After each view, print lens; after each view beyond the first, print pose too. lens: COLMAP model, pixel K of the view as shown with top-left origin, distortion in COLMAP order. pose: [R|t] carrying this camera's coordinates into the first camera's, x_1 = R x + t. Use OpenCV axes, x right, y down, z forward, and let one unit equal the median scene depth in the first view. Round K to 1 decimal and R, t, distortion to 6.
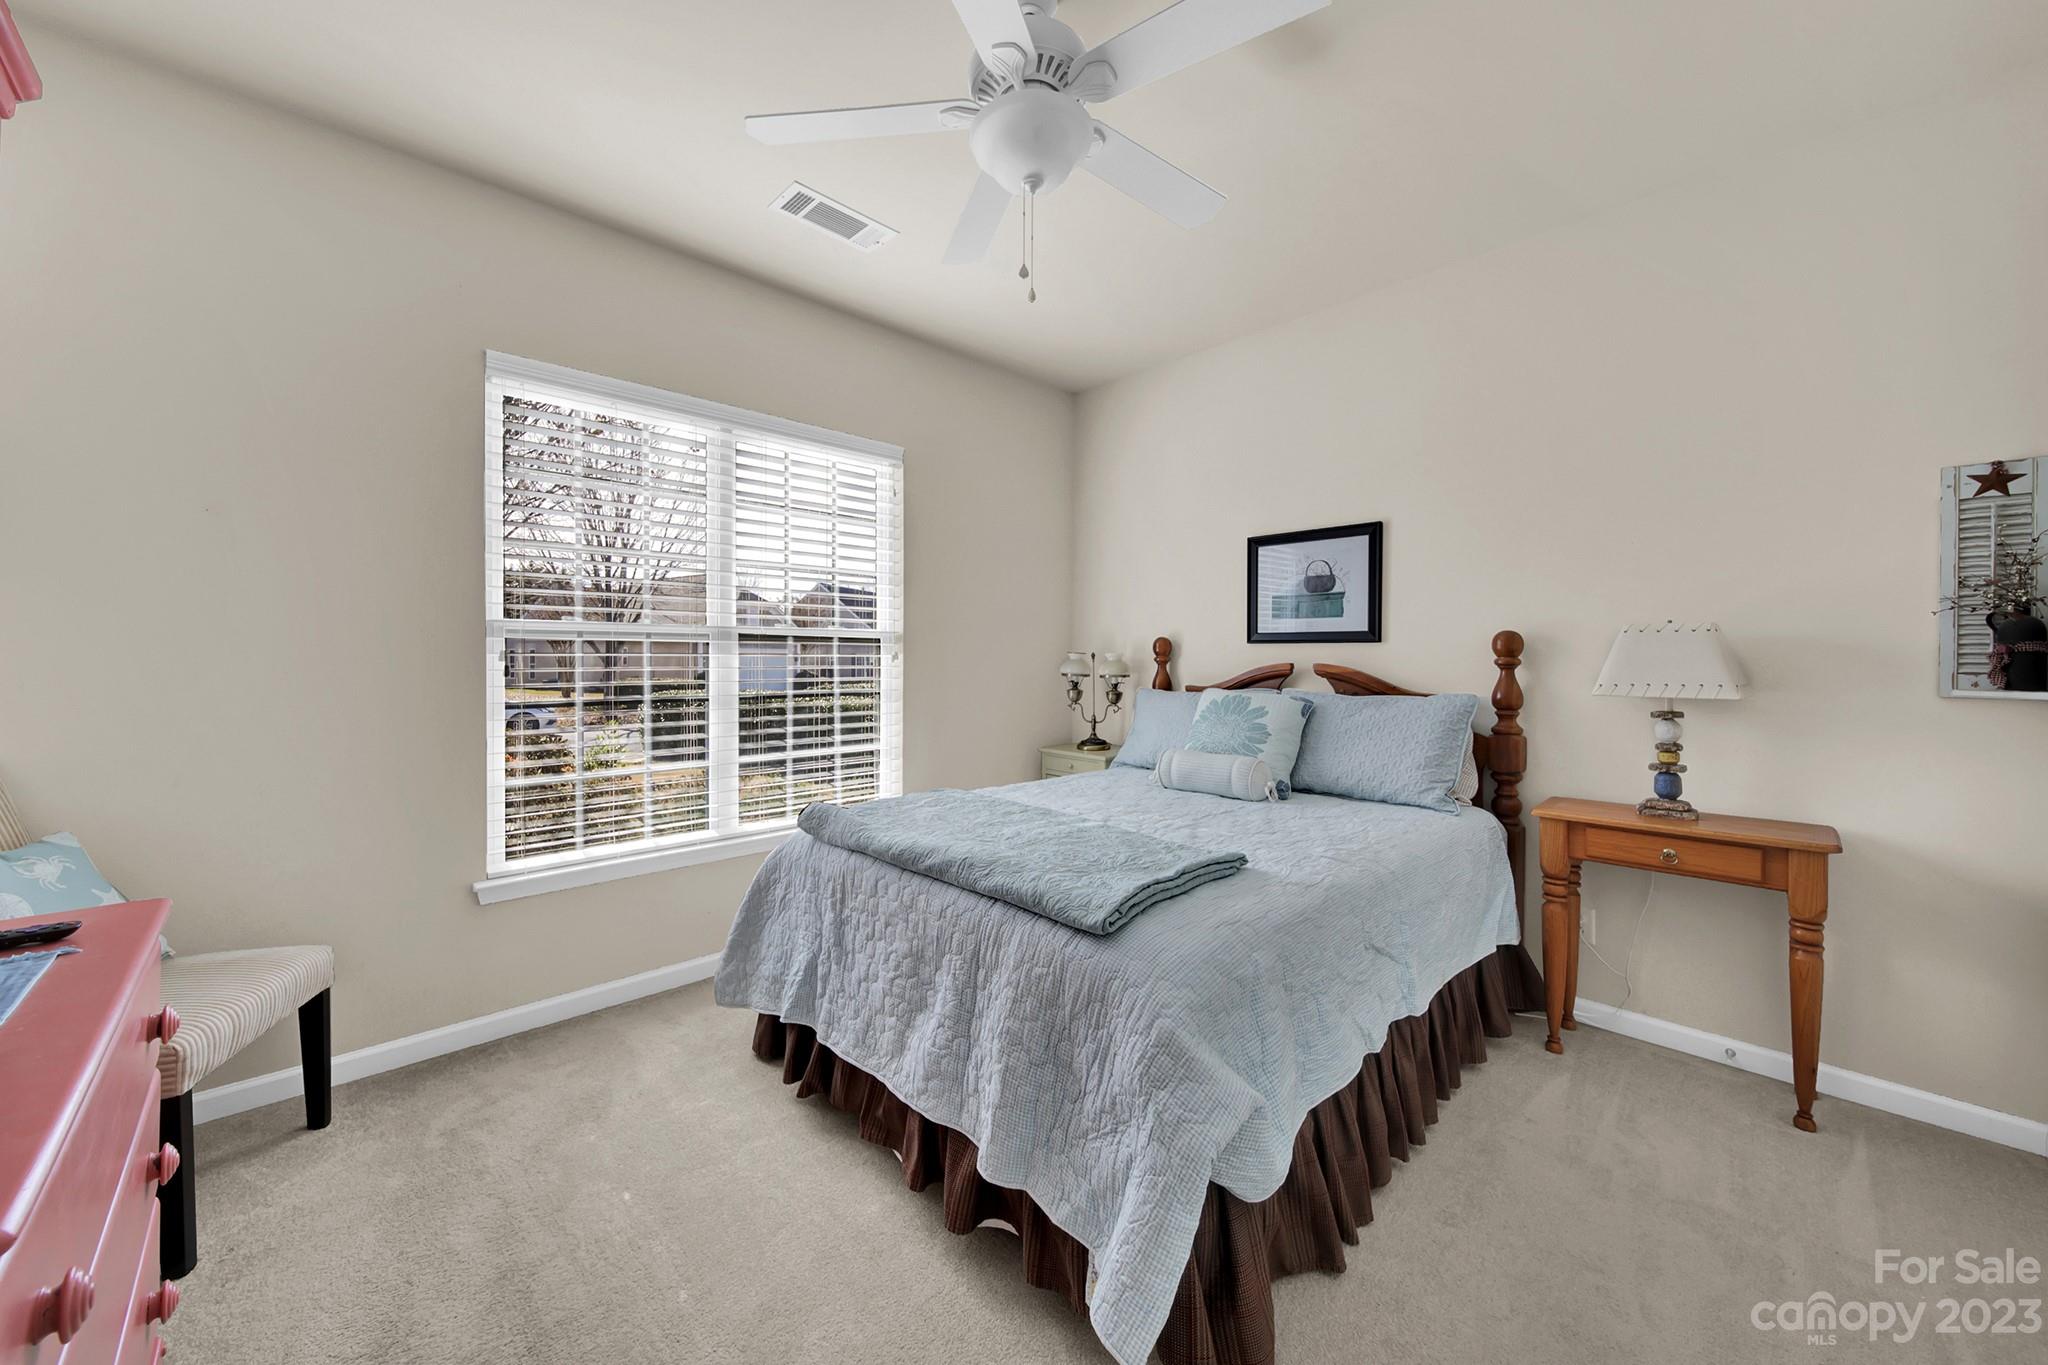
lens RADIAL K [[734.0, 0, 1019.0], [0, 734.0, 670.8], [0, 0, 1]] dist [-0.000739, 0.000006]
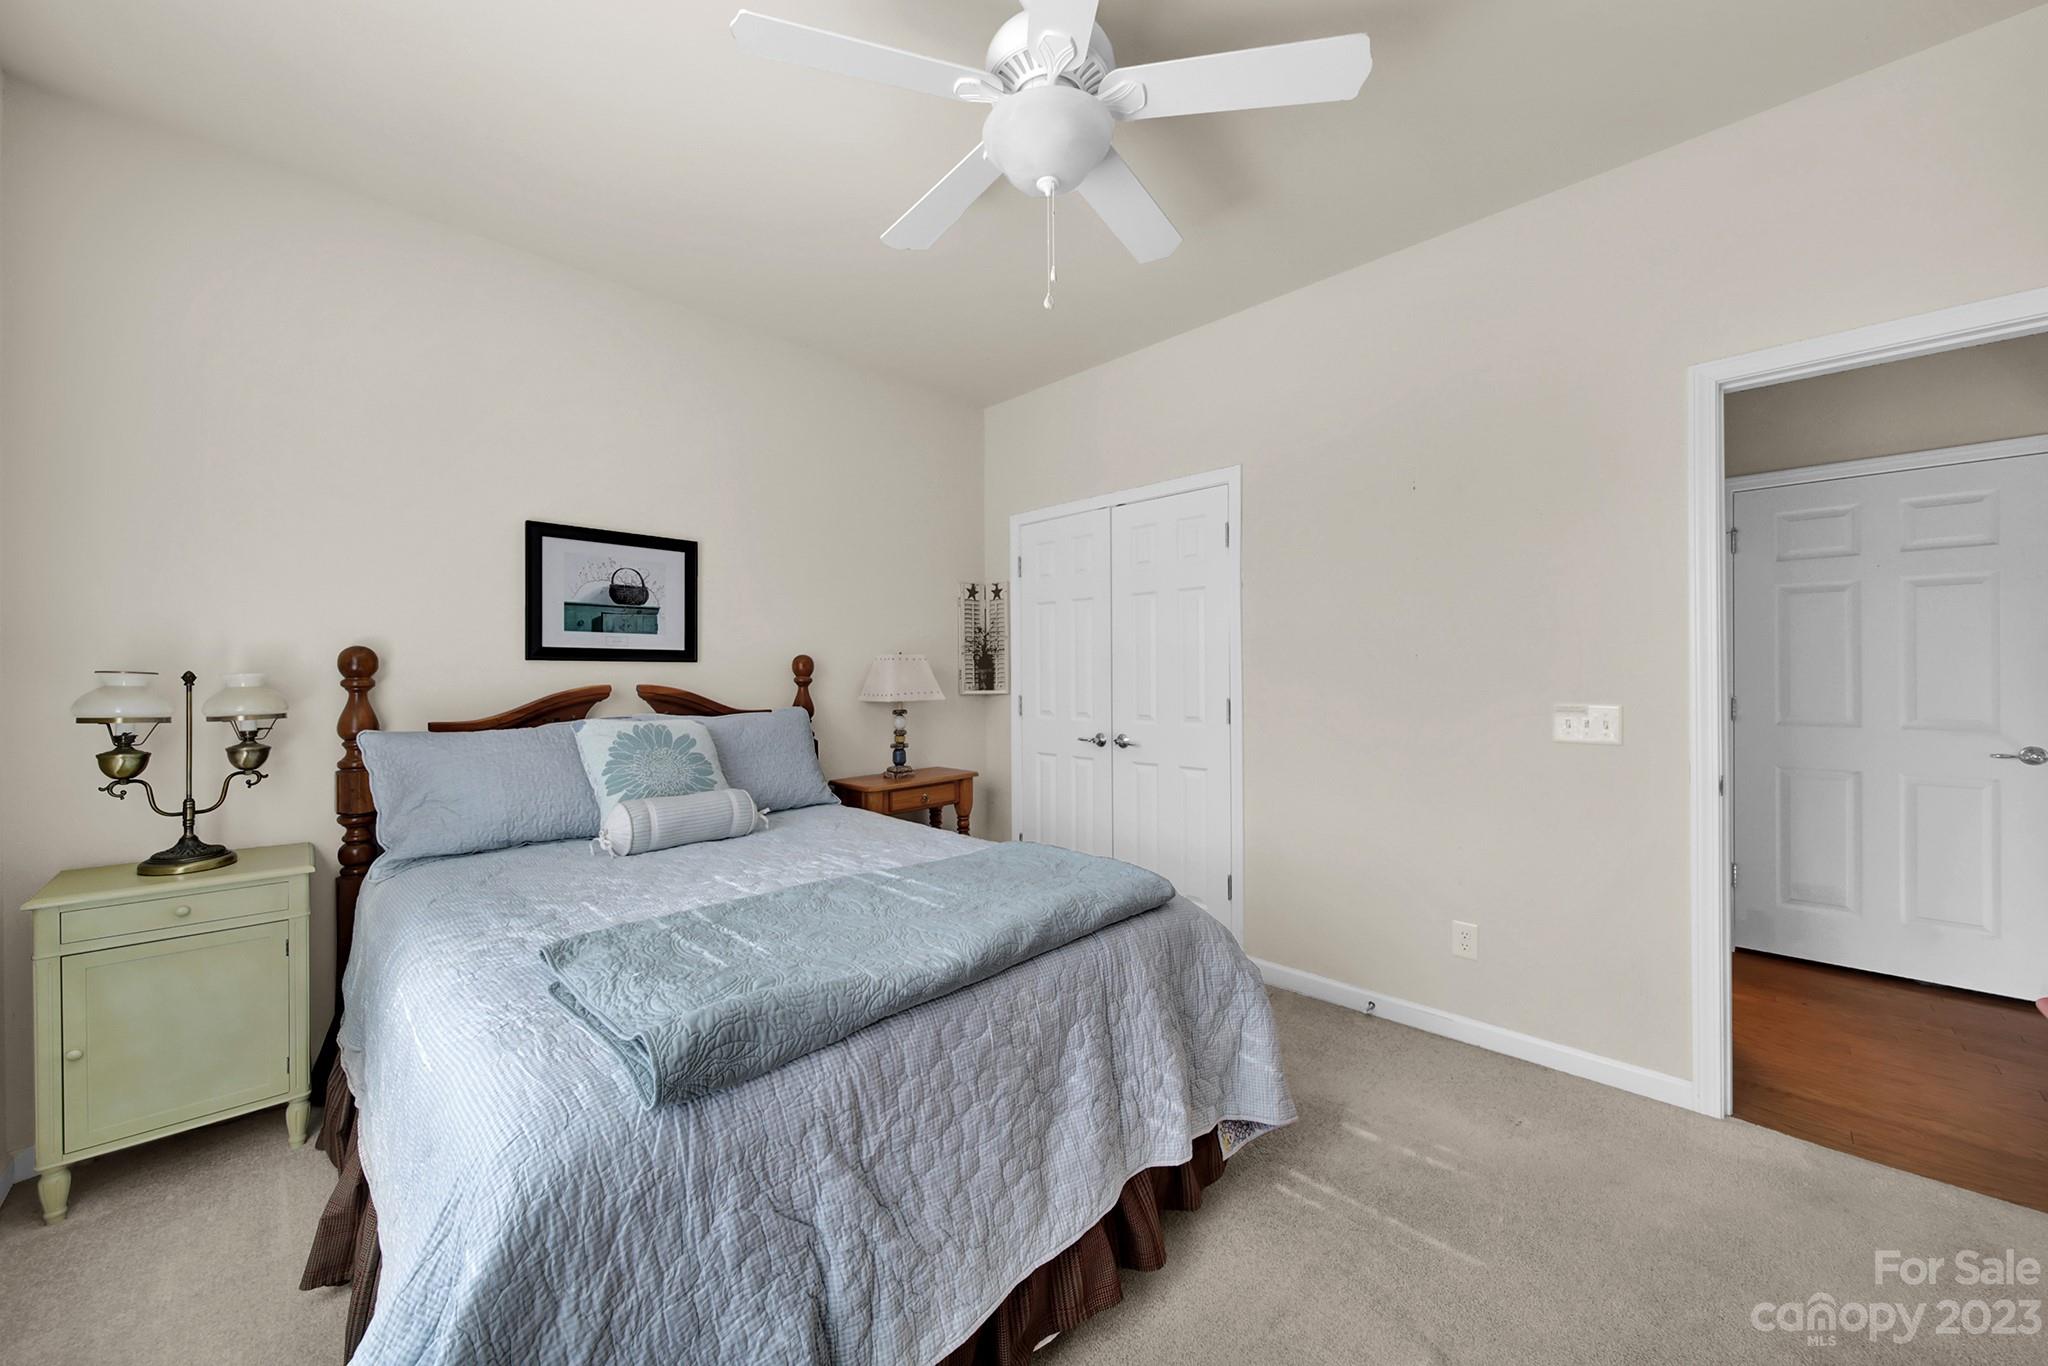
lens RADIAL K [[734.0, 0, 1019.0], [0, 734.0, 671.3], [0, 0, 1]] dist [-0.000739, 0.000006]
pose [[-0.027087, -0.000276, 0.999633, -0.516542], [0.022061, 0.999756, 0.000874, -0.017302], [-0.999390, 0.022076, -0.027074, 0.582267]]
